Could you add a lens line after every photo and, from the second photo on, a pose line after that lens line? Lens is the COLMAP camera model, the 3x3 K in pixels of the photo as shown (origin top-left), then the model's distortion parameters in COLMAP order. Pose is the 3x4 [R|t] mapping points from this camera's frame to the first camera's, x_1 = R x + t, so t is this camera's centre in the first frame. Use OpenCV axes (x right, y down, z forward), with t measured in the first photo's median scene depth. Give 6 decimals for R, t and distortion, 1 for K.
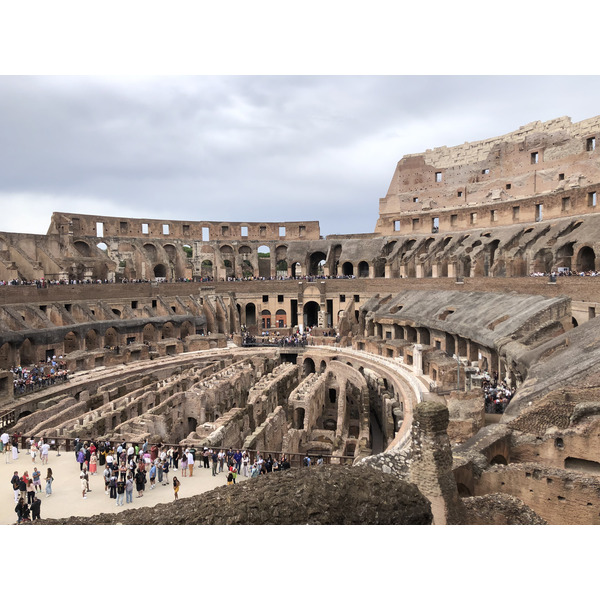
lens RADIAL K [[493.4, 0, 300.6], [0, 493.4, 295.5], [0, 0, 1]] dist [0.057658, -0.060974]
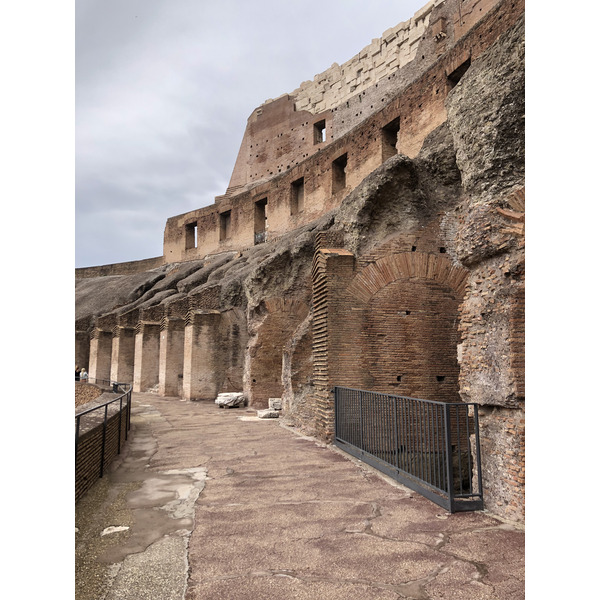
lens RADIAL K [[490.6, 0, 298.9], [0, 490.6, 292.1], [0, 0, 1]] dist [0.082393, -0.089706]
pose [[0.996919, -0.003358, -0.078365, 0.292890], [-0.011015, 0.983190, -0.182253, -0.028481], [0.077660, 0.182555, 0.980124, 0.612495]]
